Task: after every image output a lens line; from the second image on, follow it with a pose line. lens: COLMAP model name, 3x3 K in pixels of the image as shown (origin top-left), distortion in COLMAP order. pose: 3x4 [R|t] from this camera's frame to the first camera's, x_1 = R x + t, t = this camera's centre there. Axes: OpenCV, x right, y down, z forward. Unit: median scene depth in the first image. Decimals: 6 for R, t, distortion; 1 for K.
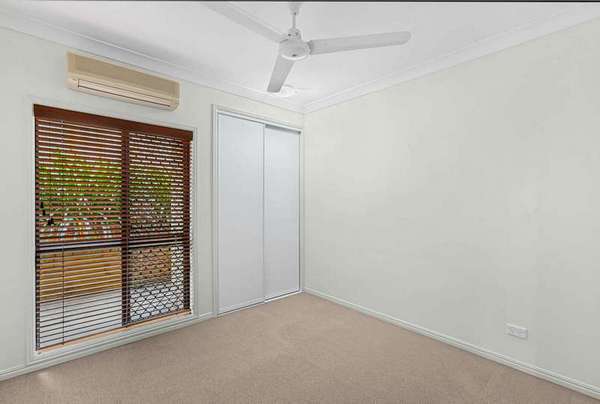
lens RADIAL K [[282.0, 0, 300.0], [0, 282.0, 202.0], [0, 0, 1]] dist [0.000296, -0.000005]
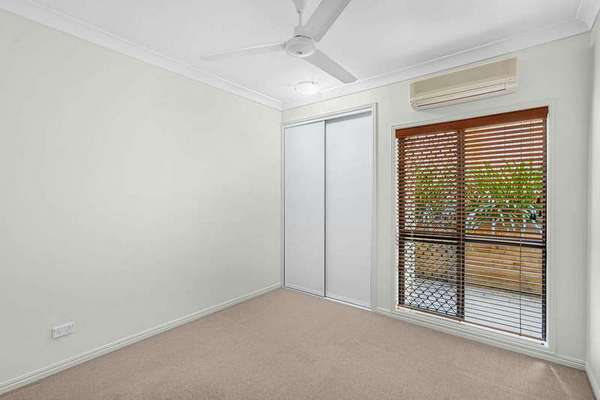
lens RADIAL K [[274.4, 0, 300.0], [0, 274.4, 200.0], [0, 0, 1]] dist [-0.001424, -0.000135]
pose [[0.181205, -0.000611, -0.983445, 0.369390], [-0.001688, 0.999998, -0.000932, 0.003003], [0.983444, 0.001829, 0.181204, 0.331454]]
